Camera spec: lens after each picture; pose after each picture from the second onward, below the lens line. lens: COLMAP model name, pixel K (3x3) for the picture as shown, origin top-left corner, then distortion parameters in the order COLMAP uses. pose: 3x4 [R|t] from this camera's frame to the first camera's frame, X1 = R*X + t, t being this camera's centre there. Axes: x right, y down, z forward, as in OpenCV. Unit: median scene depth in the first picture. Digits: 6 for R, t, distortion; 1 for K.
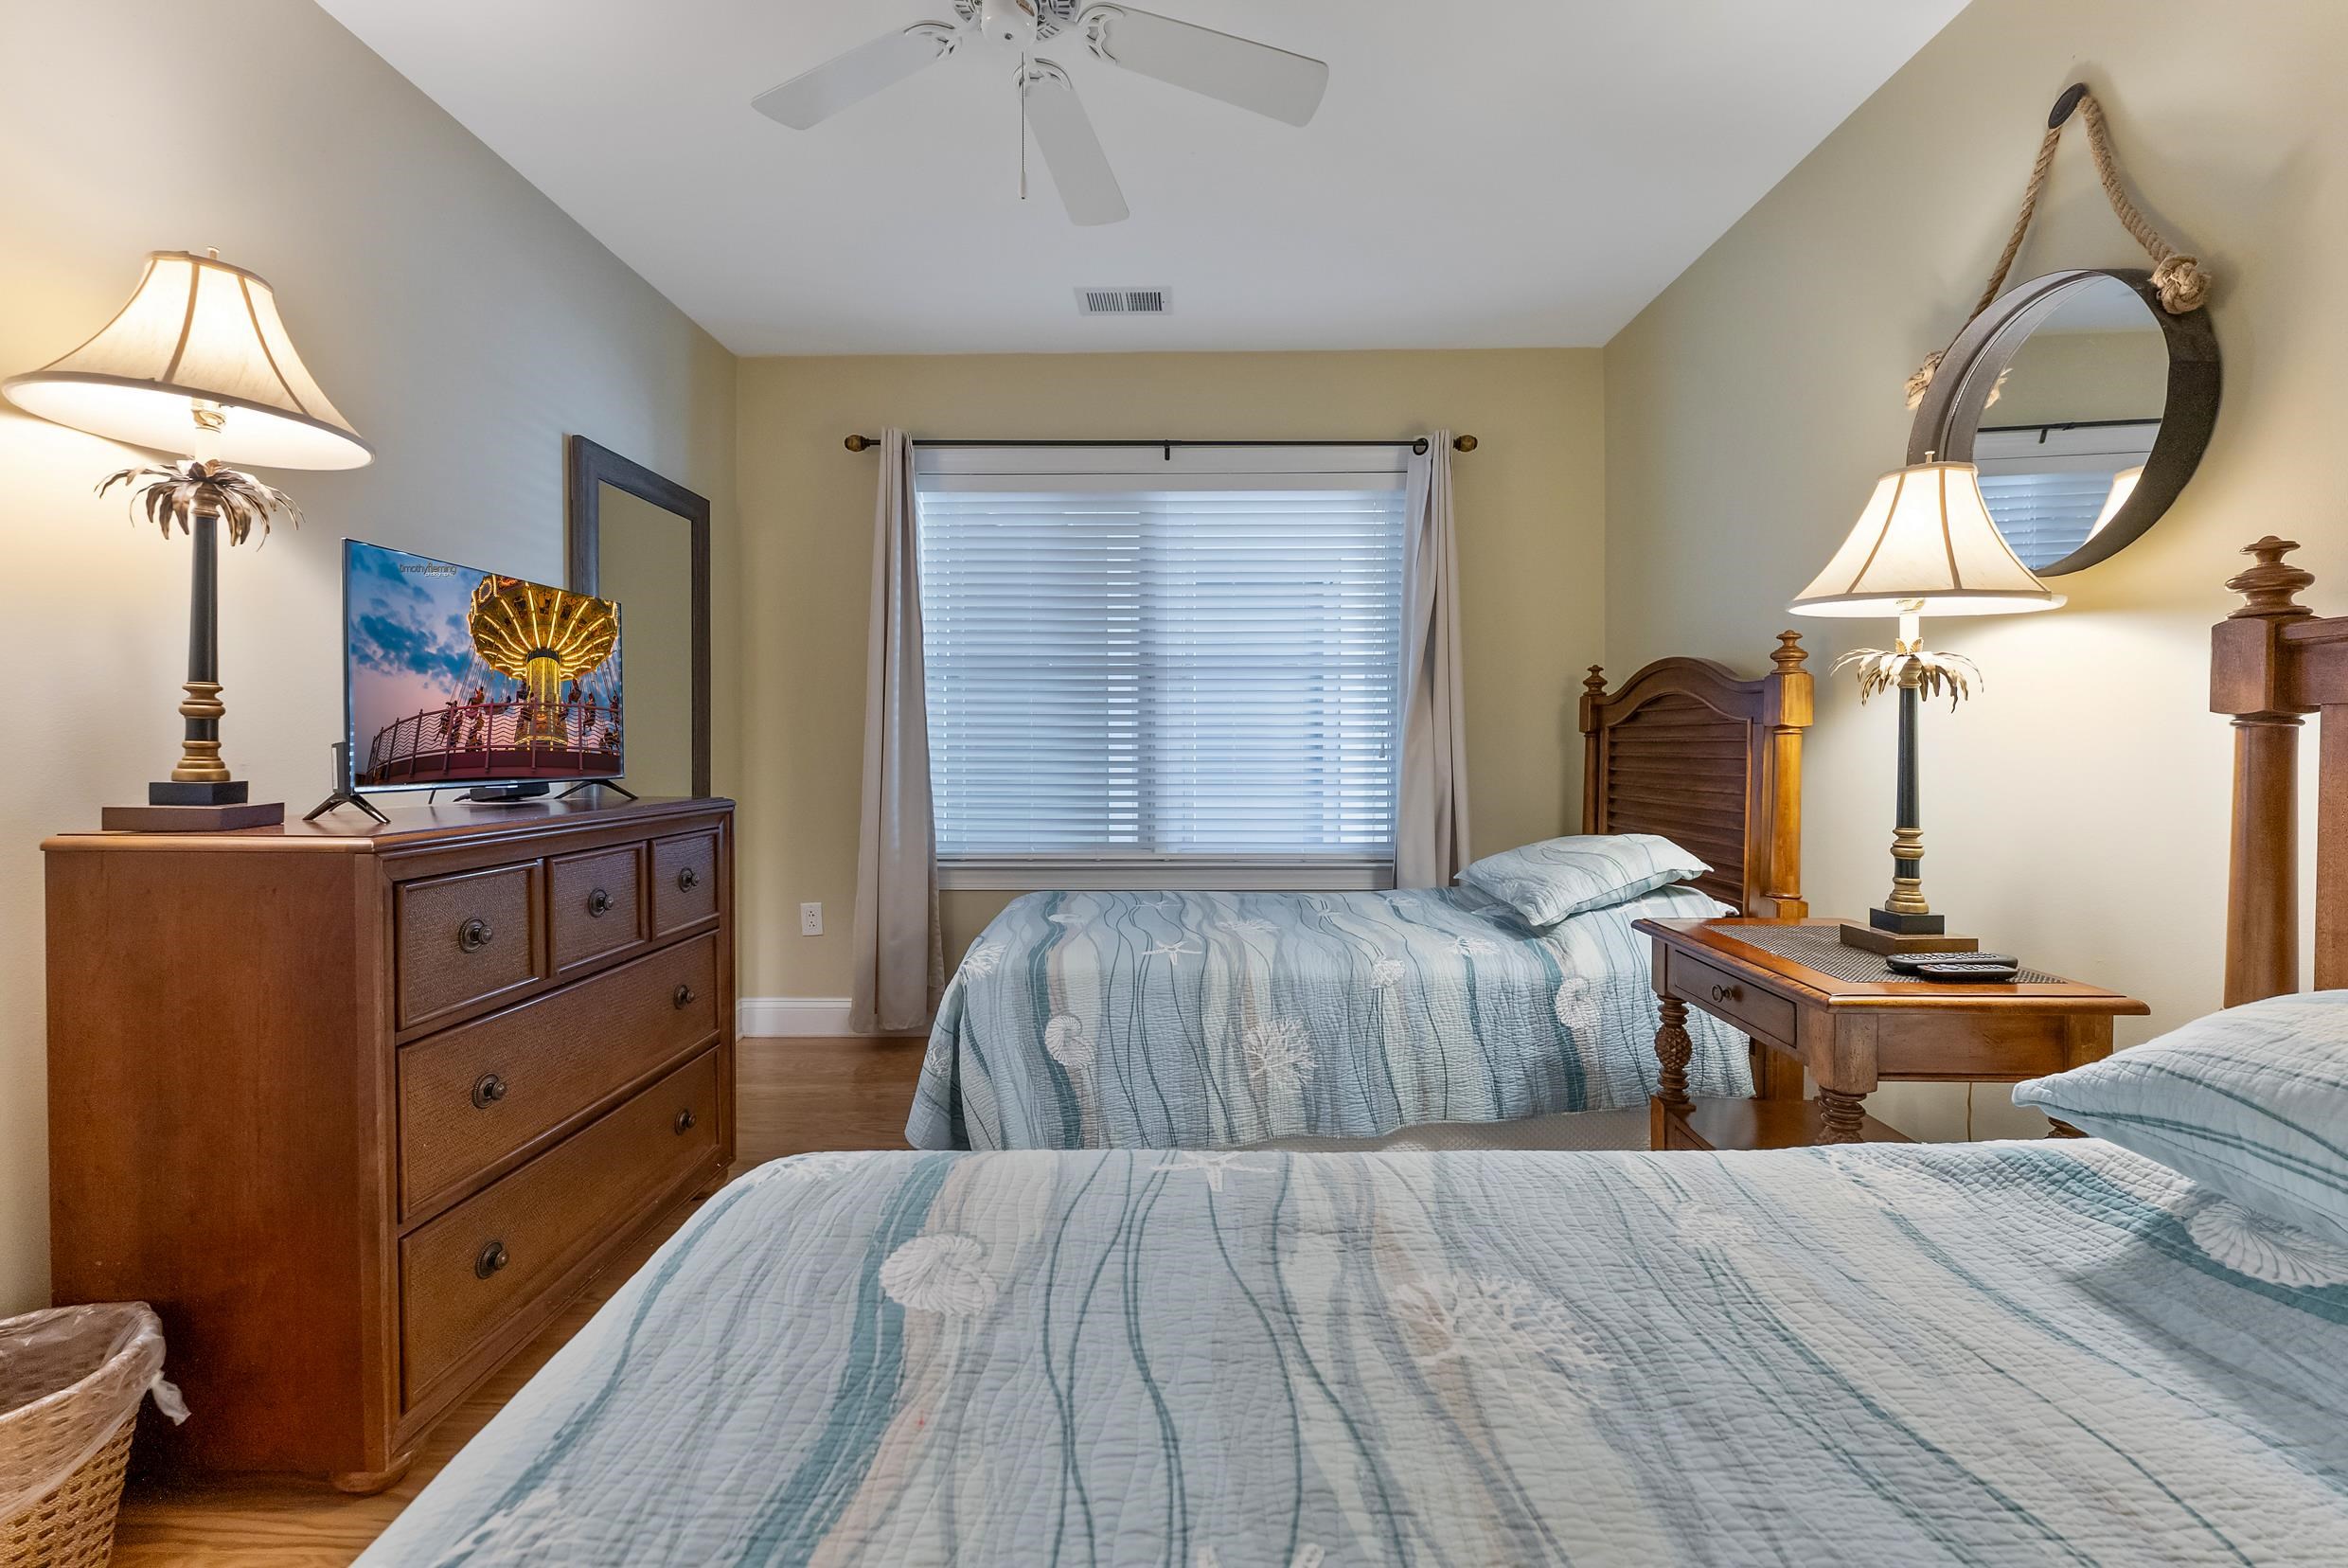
lens RADIAL K [[949.1, 0, 1189.5], [0, 949.1, 747.1], [0, 0, 1]] dist [0.001320, -0.001136]
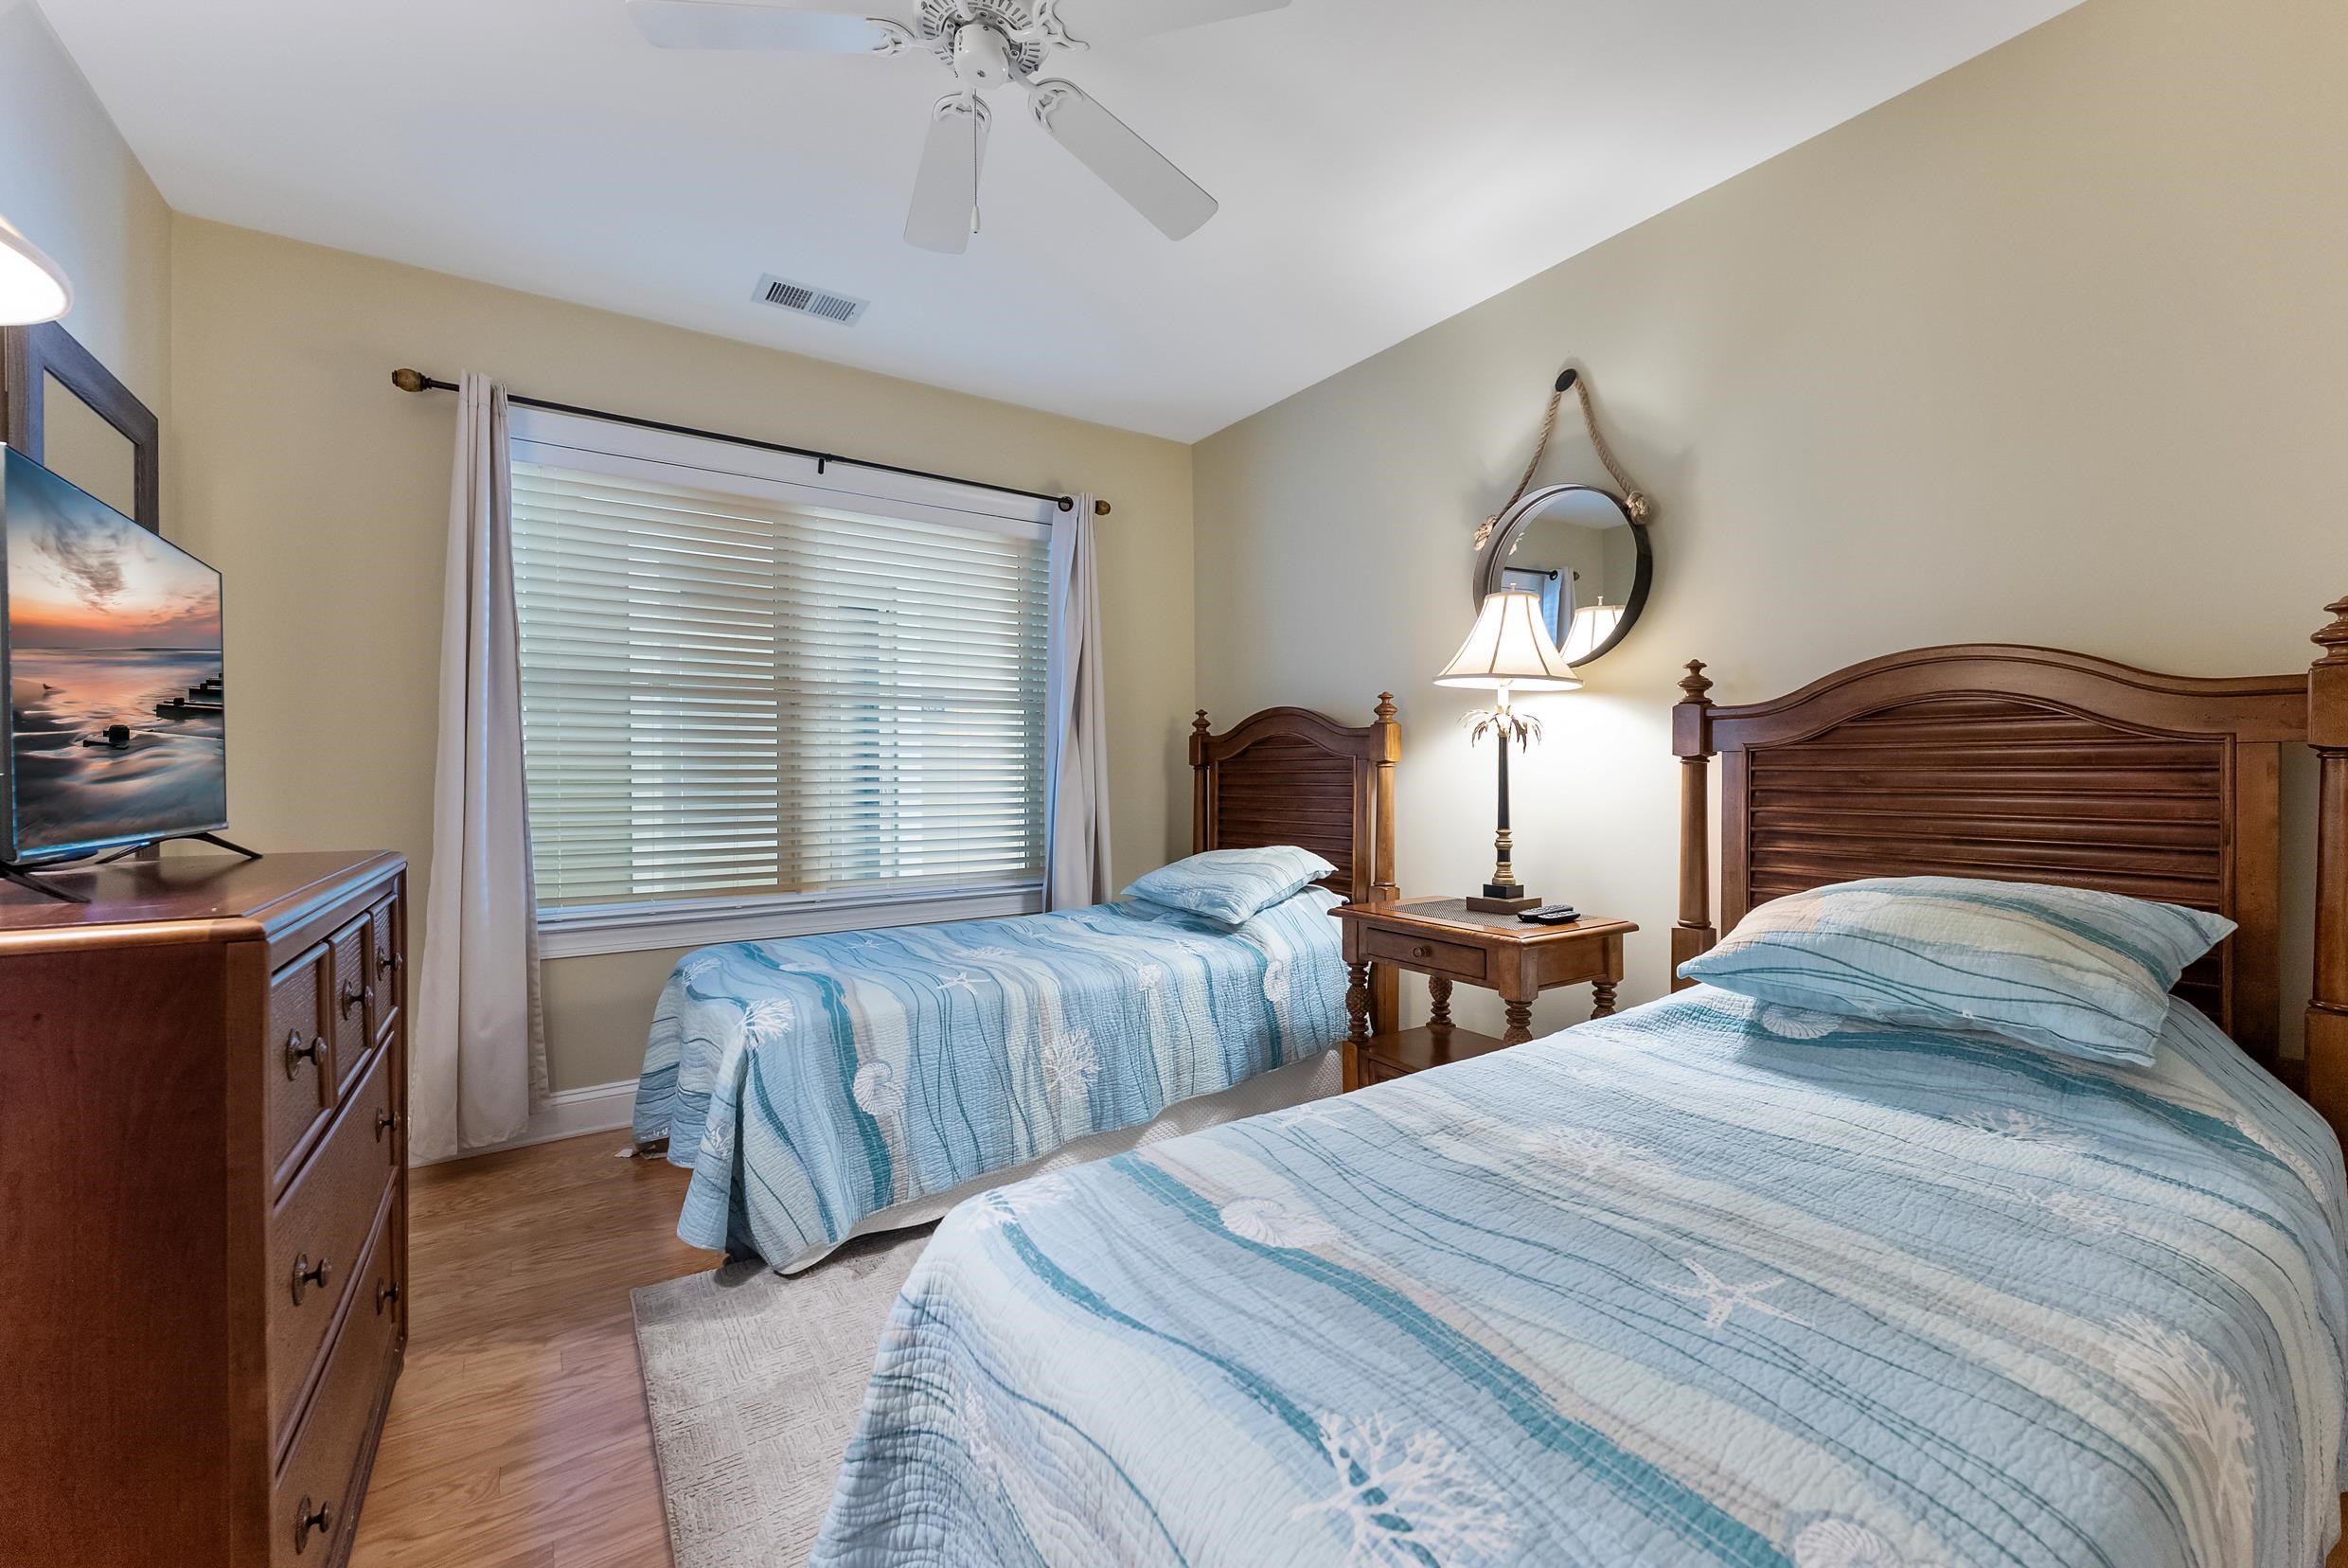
lens RADIAL K [[949.1, 0, 1191.7], [0, 949.1, 771.5], [0, 0, 1]] dist [0.001320, -0.001136]
pose [[0.816279, -0.001013, 0.577656, -0.416295], [0.006184, 0.999956, -0.006984, 0.000591], [-0.577624, 0.009273, 0.816250, 0.039107]]
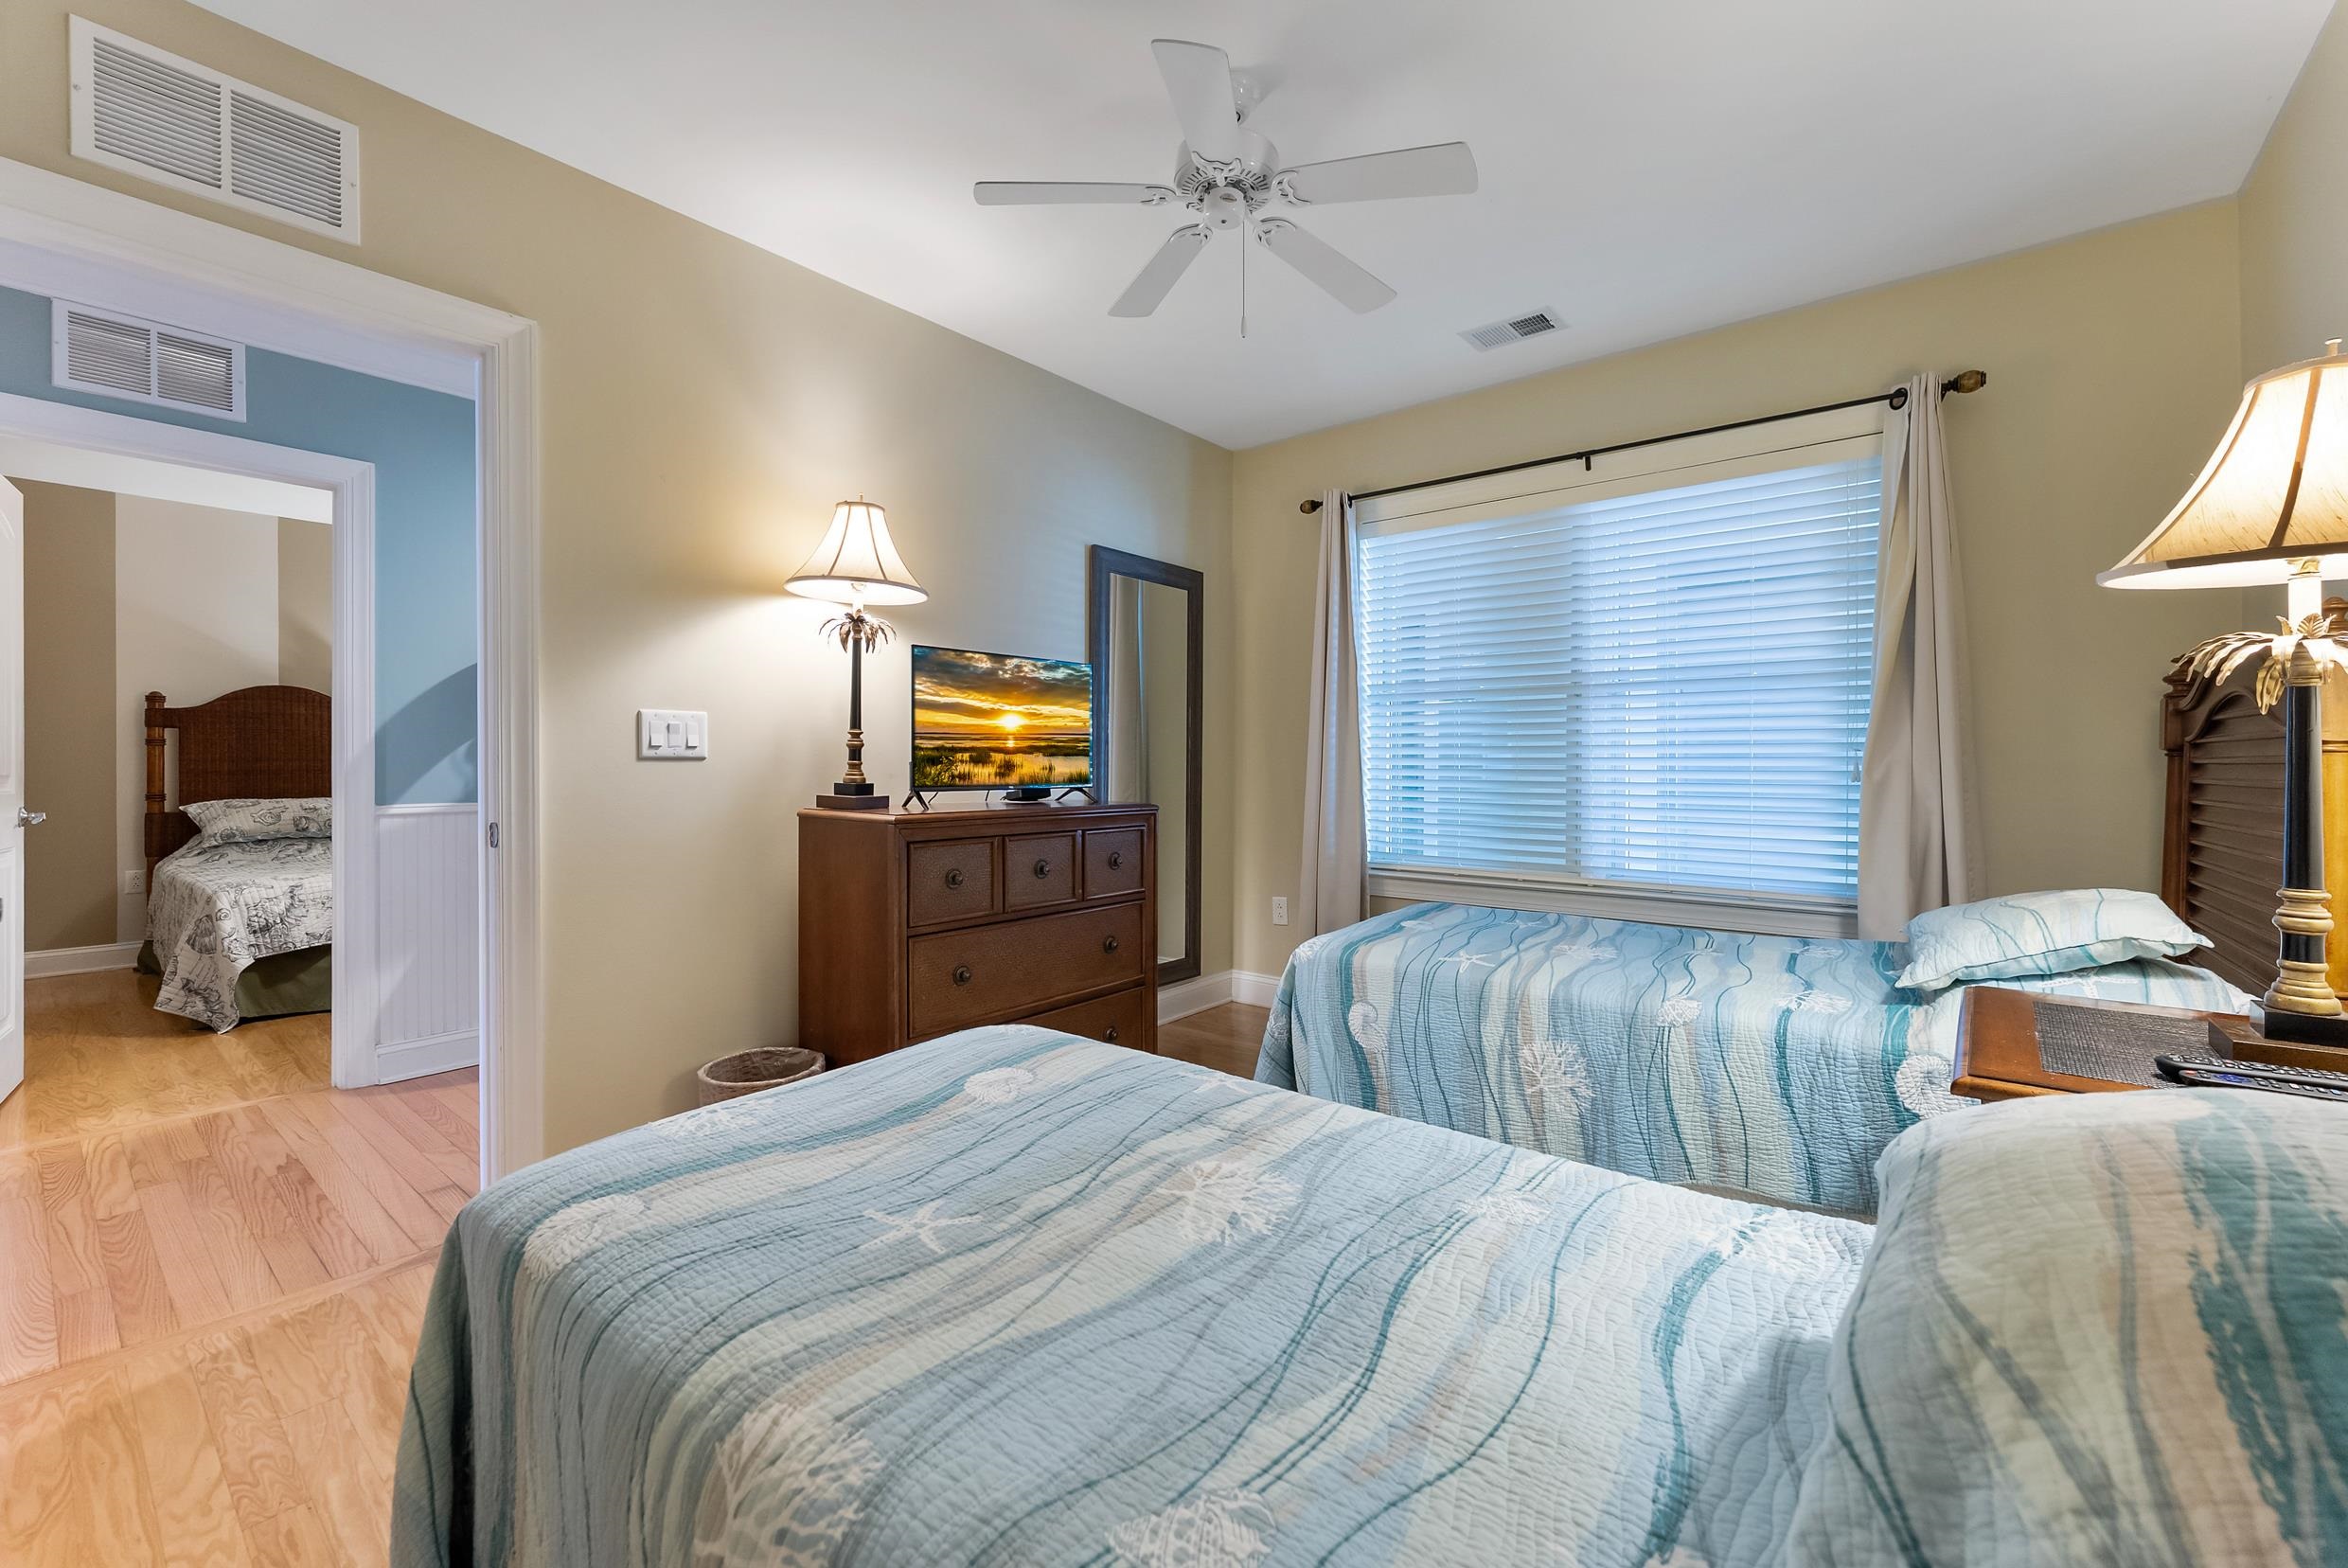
lens RADIAL K [[949.1, 0, 1145.9], [0, 949.1, 758.0], [0, 0, 1]] dist [0.001320, -0.001136]
pose [[0.772929, -0.001479, -0.634491, 0.401366], [-0.004891, 0.999954, -0.008288, -0.000055], [0.634474, 0.009509, 0.772885, -0.048649]]
